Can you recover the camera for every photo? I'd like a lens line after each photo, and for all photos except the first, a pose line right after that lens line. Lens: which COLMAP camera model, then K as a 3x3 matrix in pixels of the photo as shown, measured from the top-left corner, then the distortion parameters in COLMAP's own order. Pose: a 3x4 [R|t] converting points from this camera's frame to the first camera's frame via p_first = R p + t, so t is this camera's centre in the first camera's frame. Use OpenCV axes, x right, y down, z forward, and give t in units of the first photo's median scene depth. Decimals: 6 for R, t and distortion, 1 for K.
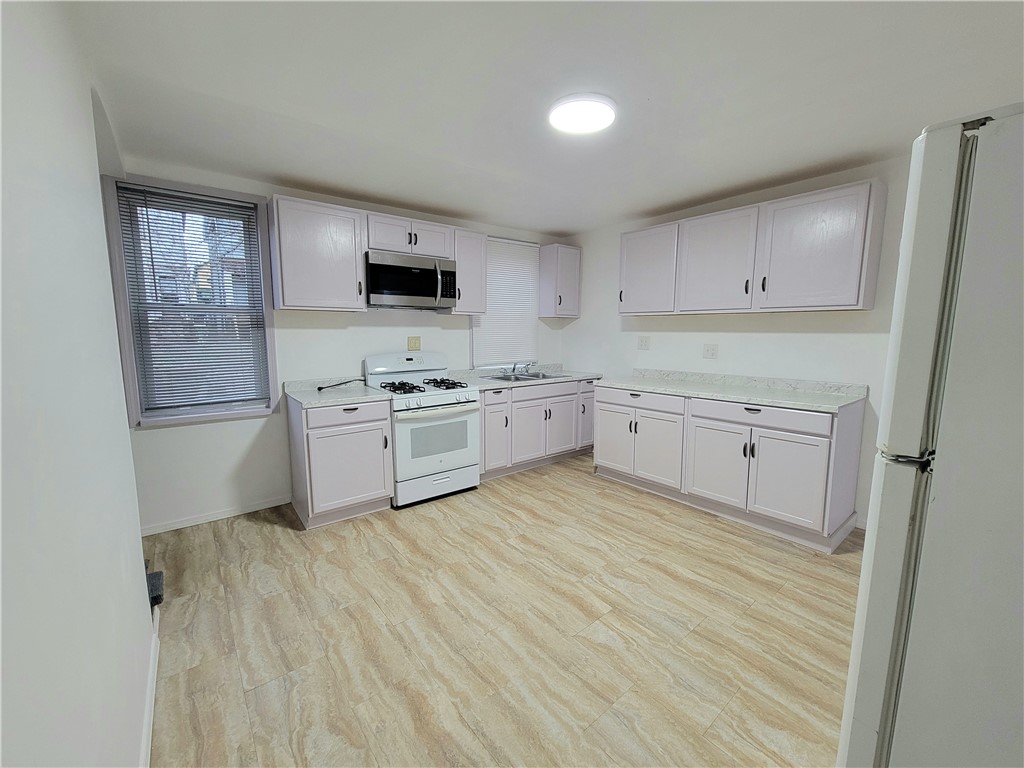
lens RADIAL K [[414.0, 0, 507.9], [0, 414.0, 382.9], [0, 0, 1]] dist [0.000039, -0.001513]
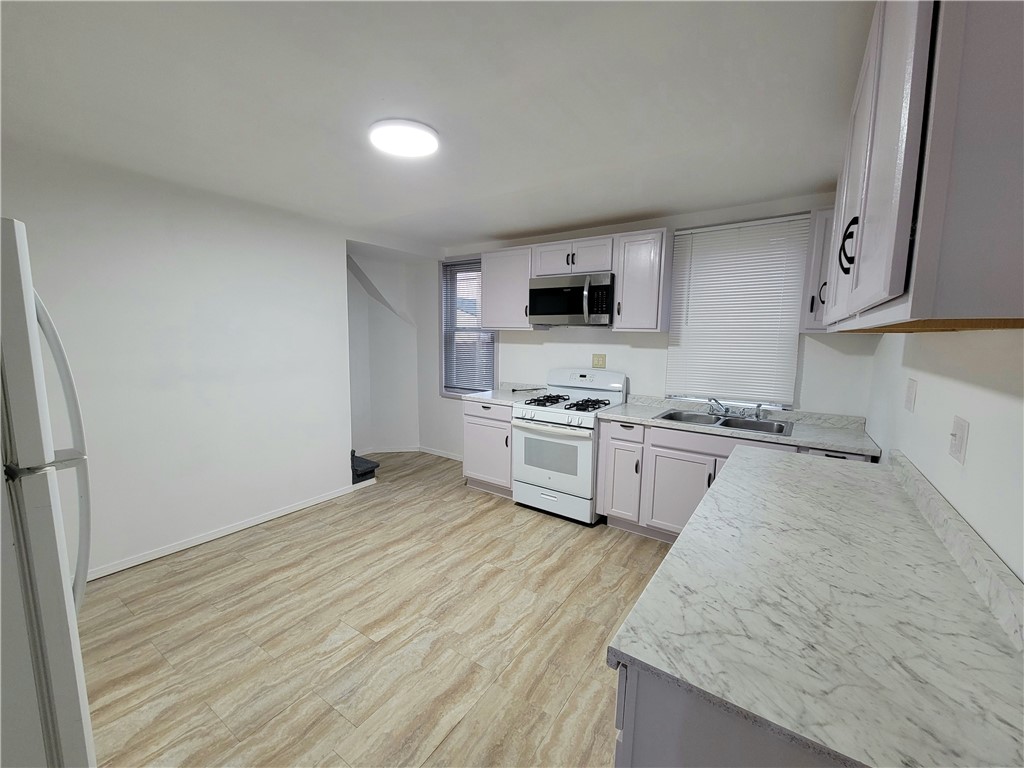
lens RADIAL K [[414.0, 0, 514.0], [0, 414.0, 383.9], [0, 0, 1]] dist [0.000039, -0.001513]
pose [[0.299963, 0.116669, -0.946790, 0.904999], [-0.135908, 0.987596, 0.078639, -0.127665], [0.944220, 0.105088, 0.312099, 0.712742]]
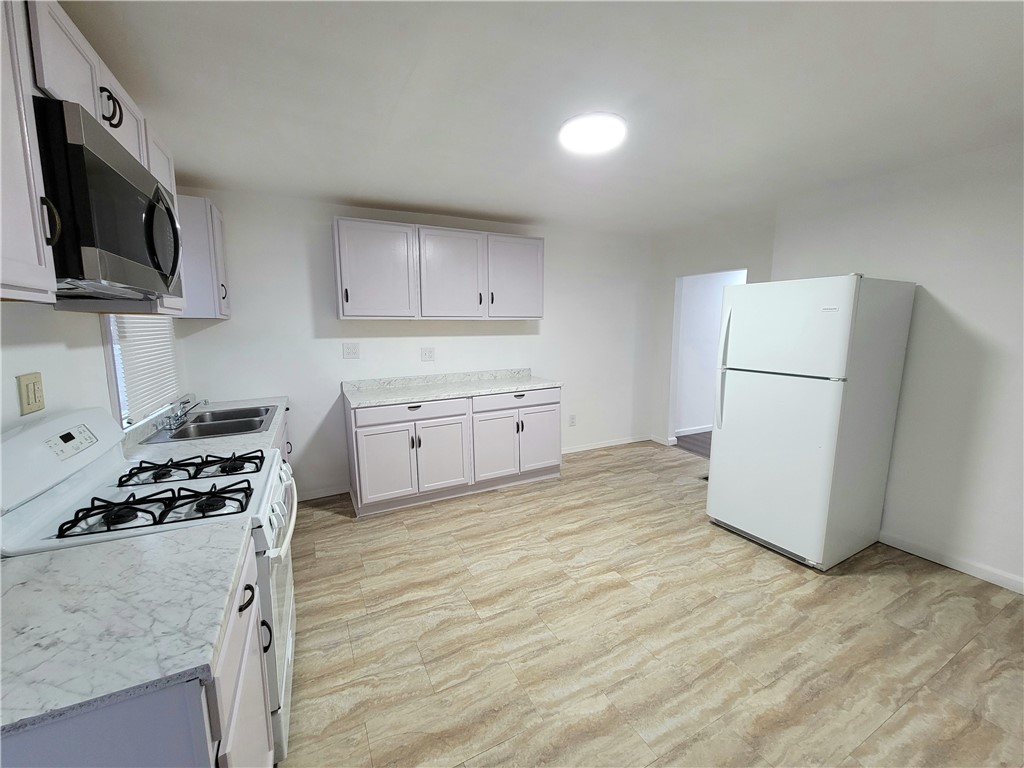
lens RADIAL K [[414.0, 0, 513.3], [0, 414.0, 382.3], [0, 0, 1]] dist [0.000039, -0.001513]
pose [[0.198178, -0.134614, 0.970878, -0.675275], [0.132868, 0.985071, 0.109461, -0.121876], [-0.971119, 0.107306, 0.213105, 0.737492]]
